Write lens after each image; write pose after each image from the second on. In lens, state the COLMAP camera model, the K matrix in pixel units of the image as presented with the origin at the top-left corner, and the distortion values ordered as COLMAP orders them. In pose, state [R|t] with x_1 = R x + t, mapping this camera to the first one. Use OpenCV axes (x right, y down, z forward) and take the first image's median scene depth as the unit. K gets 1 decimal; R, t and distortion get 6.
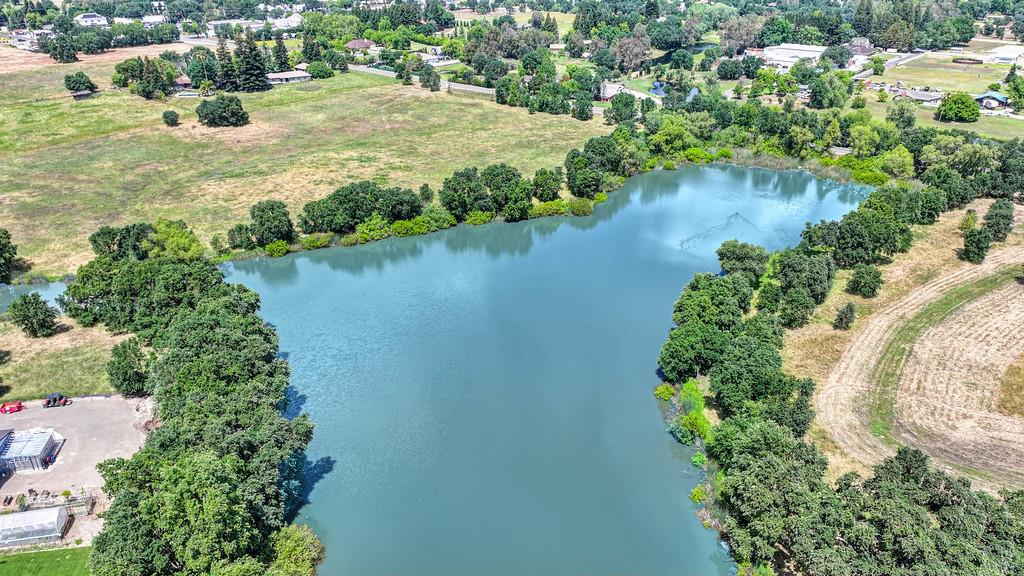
lens RADIAL K [[730.3, 0, 513.6], [0, 730.3, 290.0], [0, 0, 1]] dist [0.002511, 0.012768]
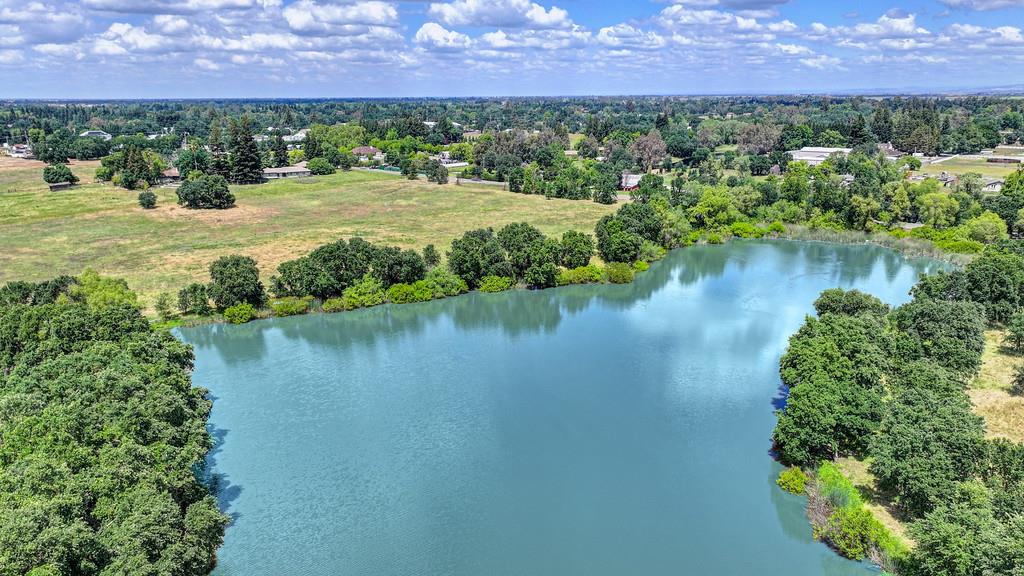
lens RADIAL K [[730.3, 0, 513.2], [0, 730.3, 288.1], [0, 0, 1]] dist [0.002511, 0.012768]
pose [[0.999974, -0.004280, -0.005831, -0.019793], [0.003099, 0.981921, -0.189267, 0.050617], [0.006536, 0.189244, 0.981908, 0.175714]]
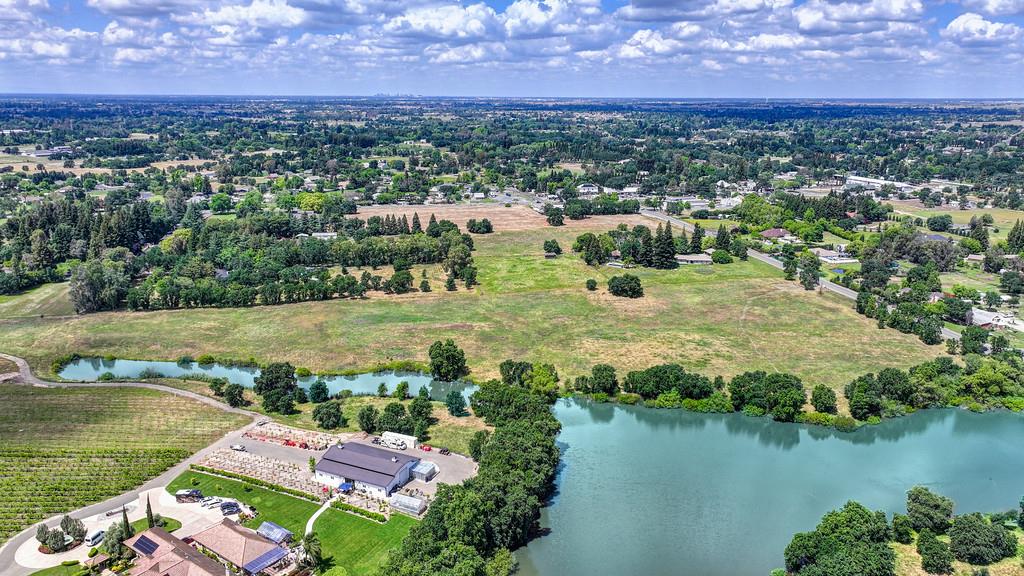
lens RADIAL K [[730.3, 0, 513.4], [0, 730.3, 288.5], [0, 0, 1]] dist [0.002511, 0.012768]
pose [[0.801196, 0.159329, -0.576801, 0.276183], [-0.262914, 0.959610, -0.100125, -0.056802], [0.537551, 0.231869, 0.810725, -0.274454]]
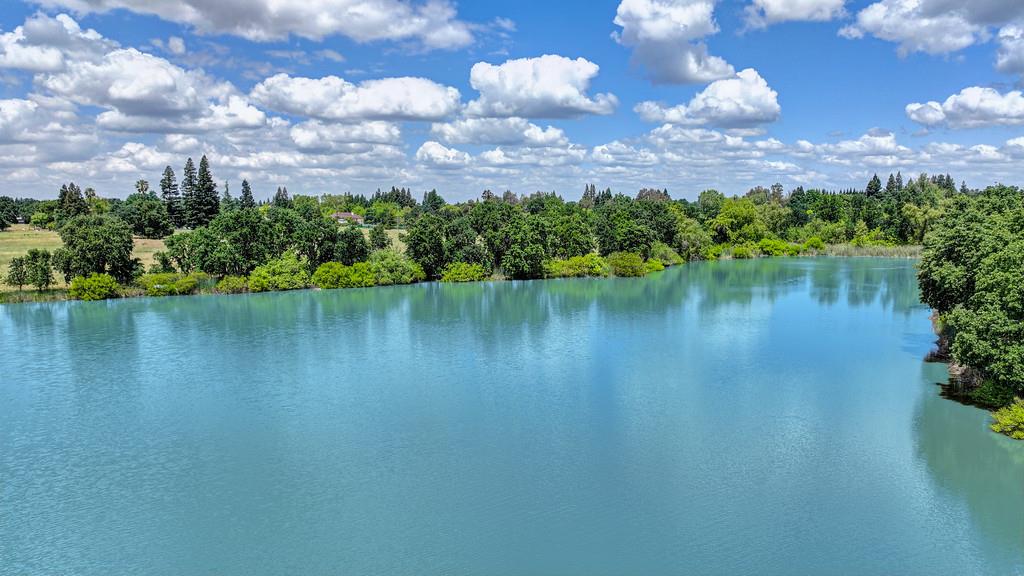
lens RADIAL K [[730.3, 0, 512.7], [0, 730.3, 283.2], [0, 0, 1]] dist [0.002511, 0.012768]
pose [[0.999968, -0.007166, -0.003413, -0.003804], [0.005562, 0.939402, -0.342773, 0.100815], [0.005663, 0.342743, 0.939412, 0.371279]]
